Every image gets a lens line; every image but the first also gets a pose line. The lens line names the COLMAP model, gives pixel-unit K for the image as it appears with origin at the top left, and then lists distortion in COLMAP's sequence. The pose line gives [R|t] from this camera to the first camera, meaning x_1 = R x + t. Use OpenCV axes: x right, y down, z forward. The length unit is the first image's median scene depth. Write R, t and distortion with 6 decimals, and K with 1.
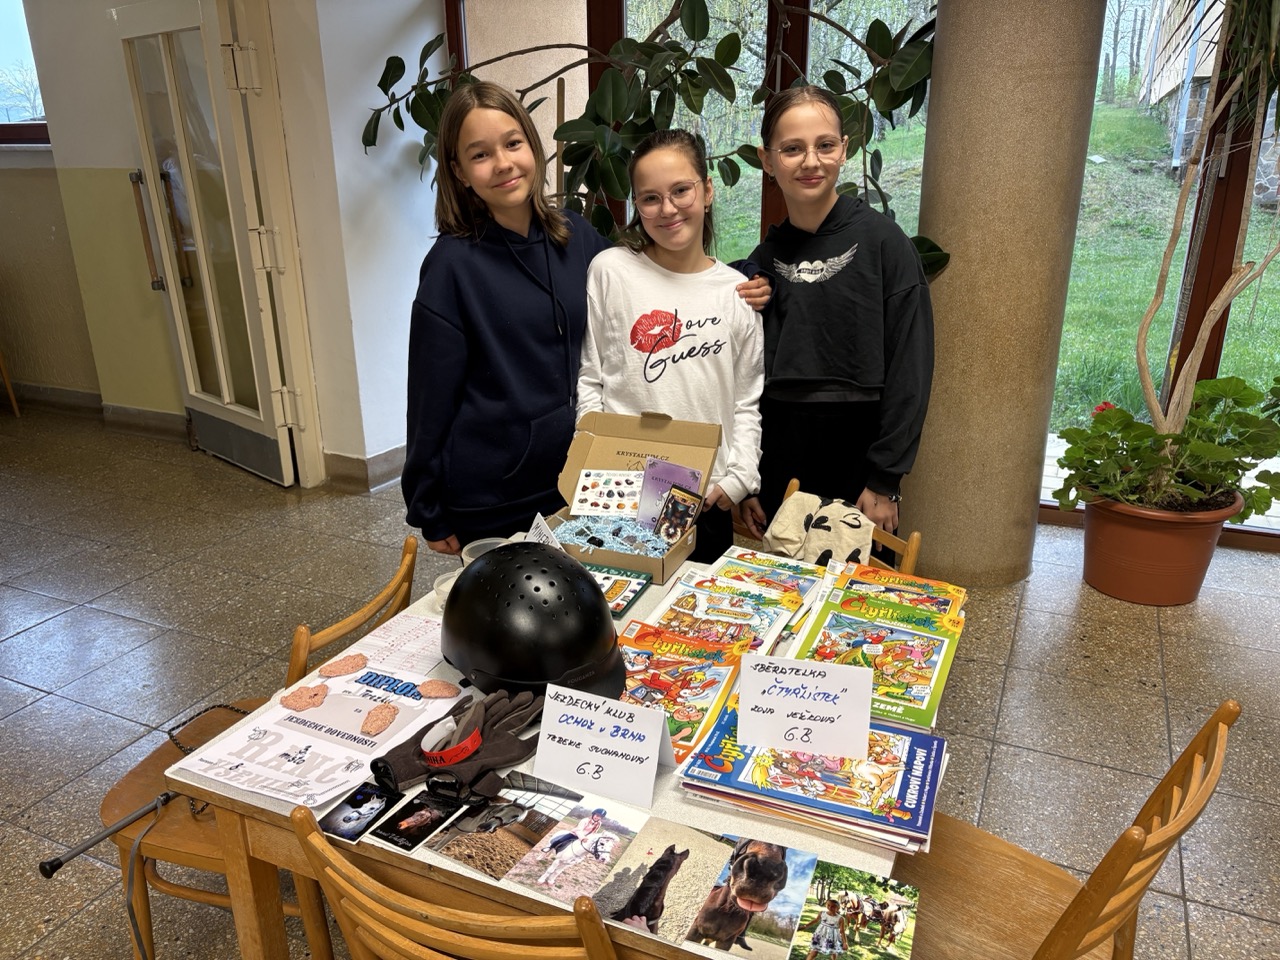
lens RADIAL K [[973.5, 0, 640.7], [0, 973.5, 484.8], [0, 0, 1]] dist [0.011565, -0.018934]
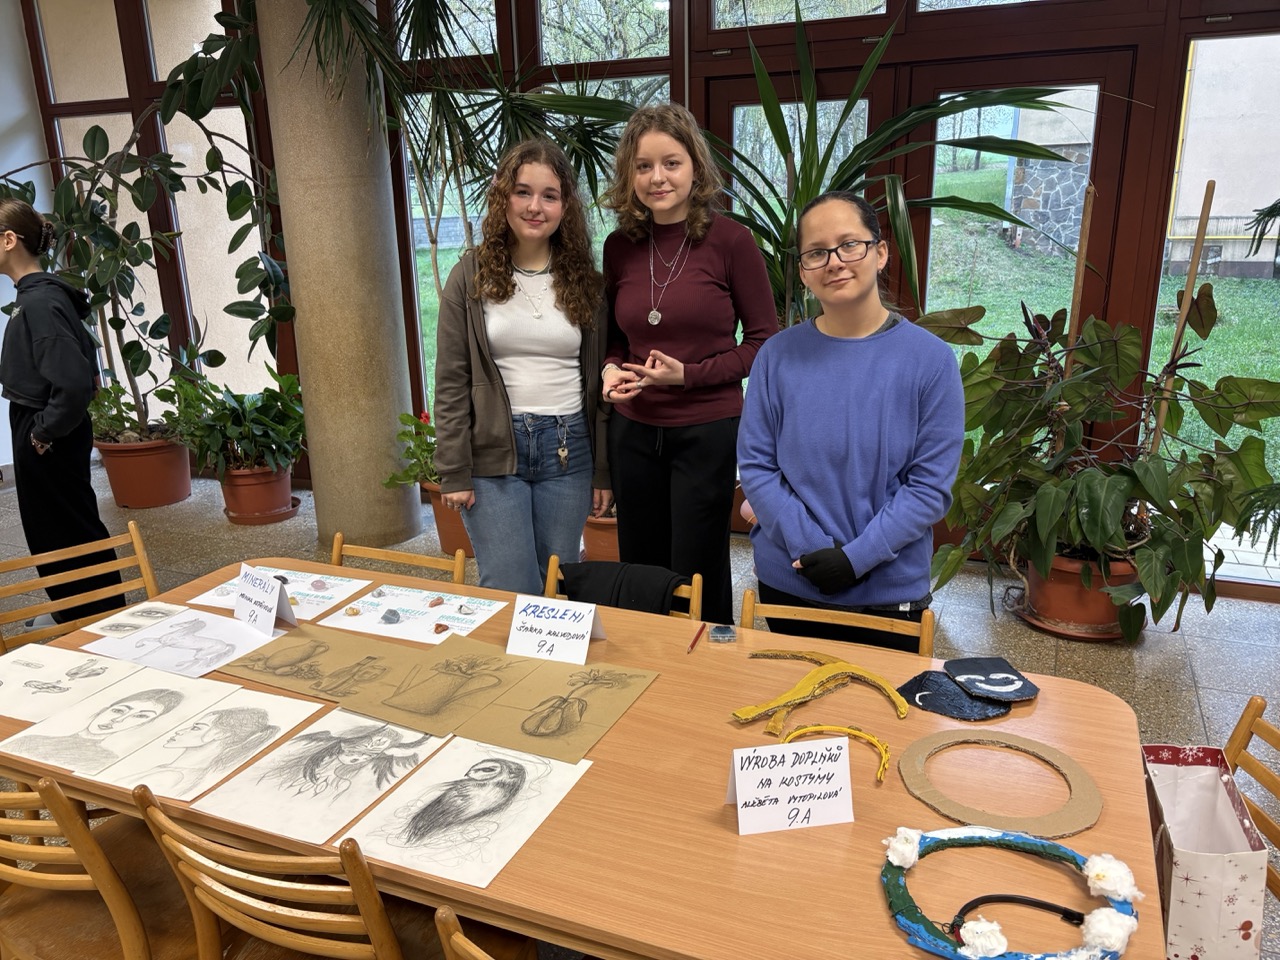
lens RADIAL K [[973.5, 0, 637.9], [0, 973.5, 483.5], [0, 0, 1]] dist [0.011565, -0.018934]
pose [[0.999852, -0.013478, -0.010671, 0.760627], [0.012782, 0.997942, -0.062842, 0.104727], [0.011496, 0.062696, 0.997966, -0.357655]]
